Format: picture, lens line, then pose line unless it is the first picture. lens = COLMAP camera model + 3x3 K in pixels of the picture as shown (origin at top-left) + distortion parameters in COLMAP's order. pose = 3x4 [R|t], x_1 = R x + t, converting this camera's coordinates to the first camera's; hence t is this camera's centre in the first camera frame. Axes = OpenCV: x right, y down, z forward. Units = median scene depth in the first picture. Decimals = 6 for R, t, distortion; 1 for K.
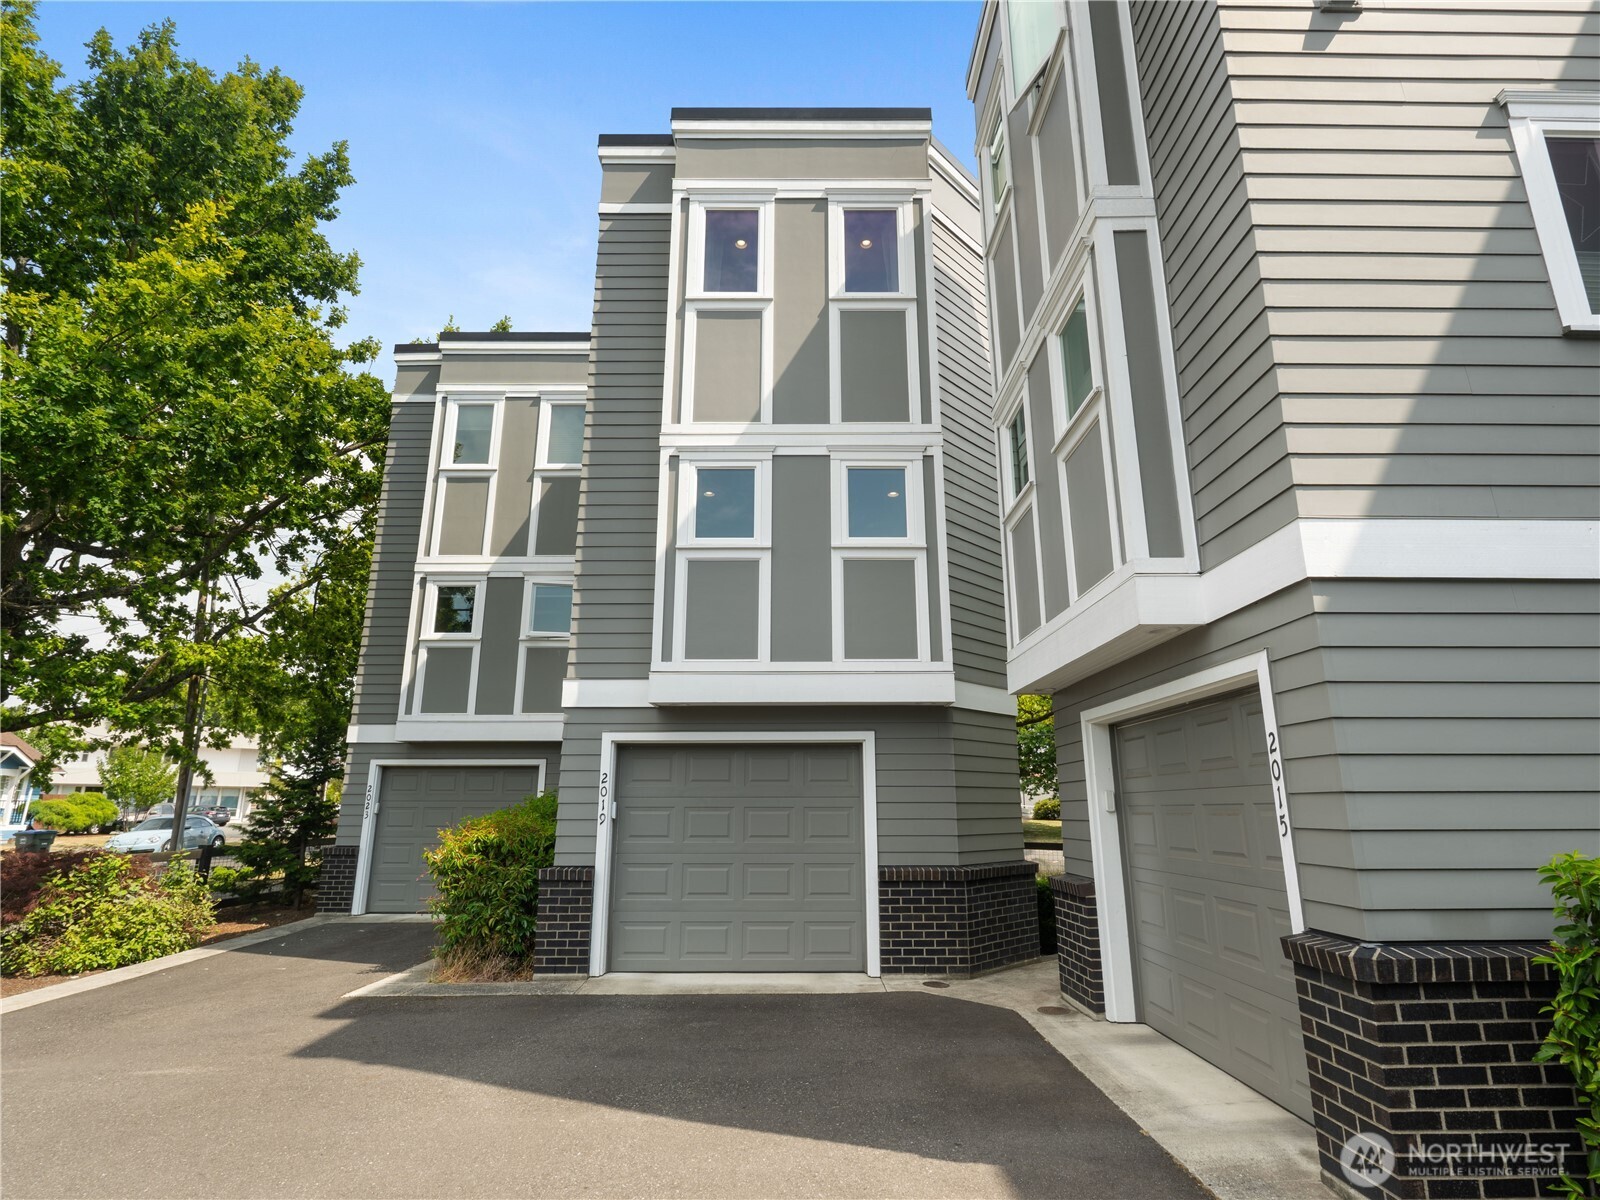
lens RADIAL K [[836.0, 0, 802.0], [0, 836.0, 598.5], [0, 0, 1]] dist [-0.005358, -0.001662]
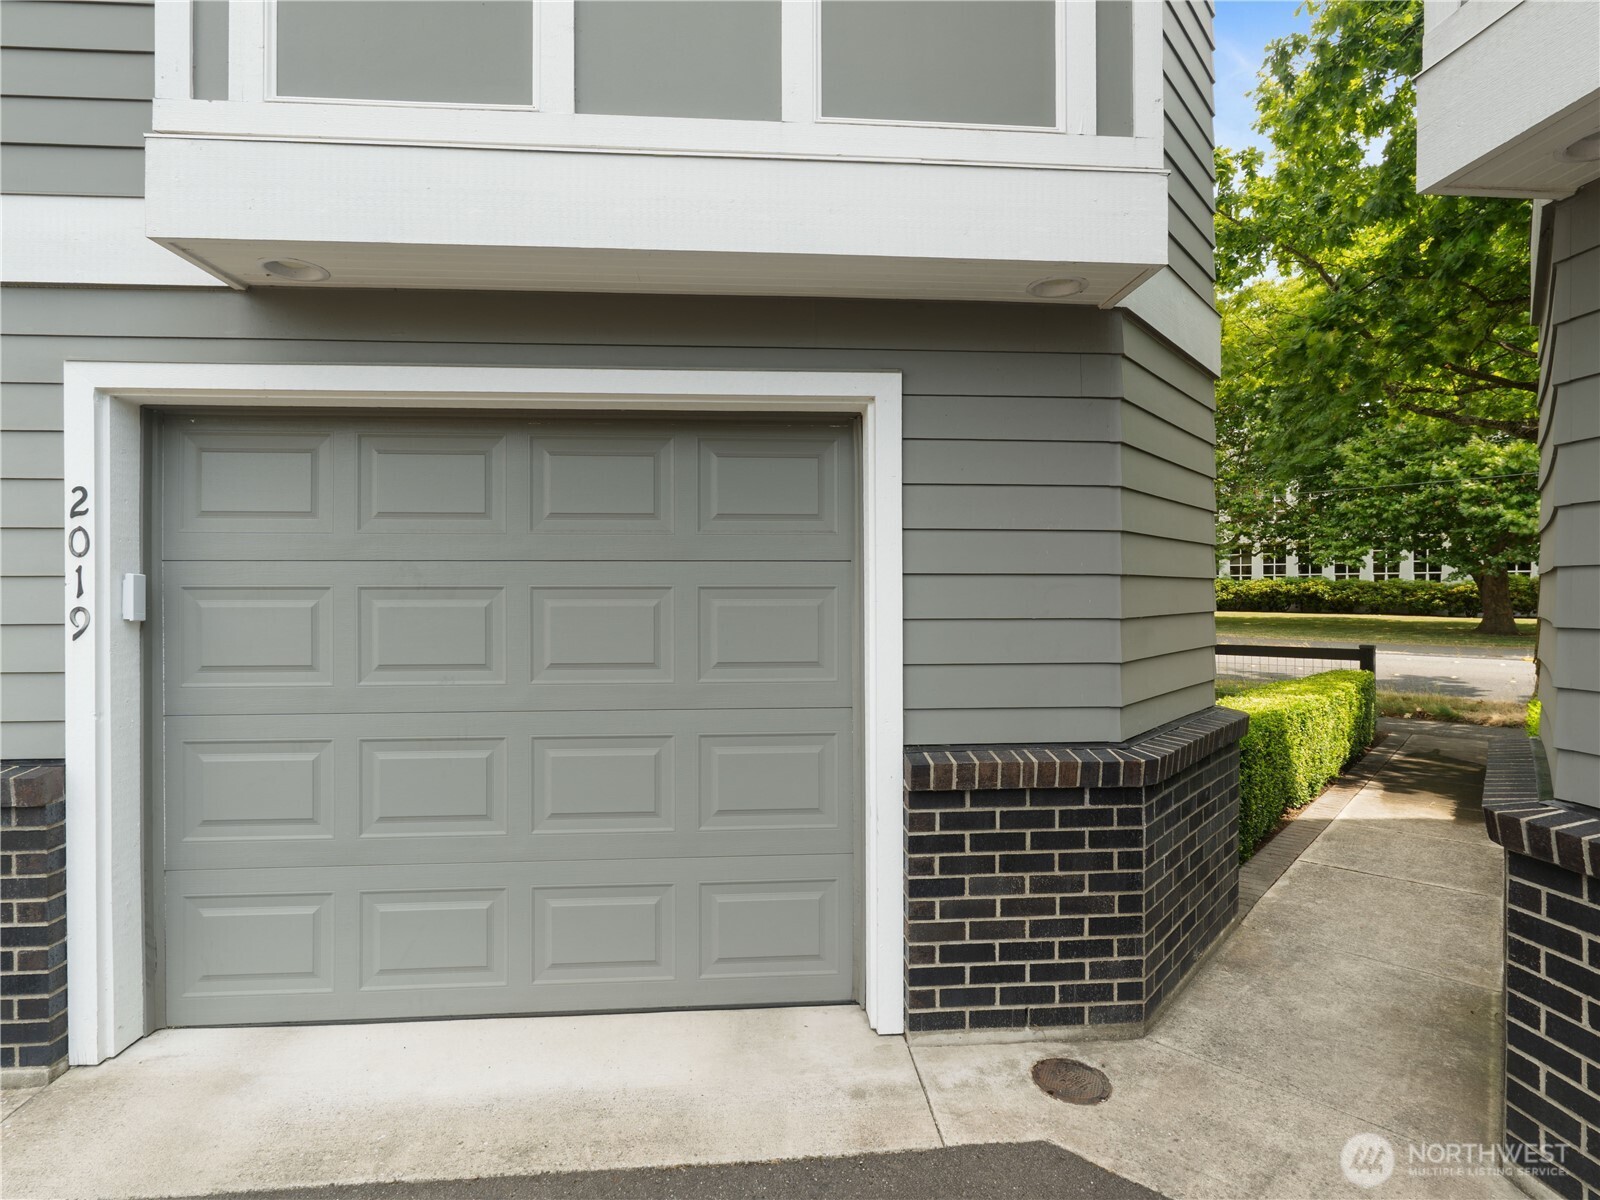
lens RADIAL K [[836.0, 0, 797.2], [0, 836.0, 595.2], [0, 0, 1]] dist [-0.005358, -0.001662]
pose [[0.998124, -0.001300, 0.061215, 0.023409], [-0.013802, 0.969266, 0.245628, 0.168520], [-0.059653, -0.246012, 0.967429, 0.667426]]
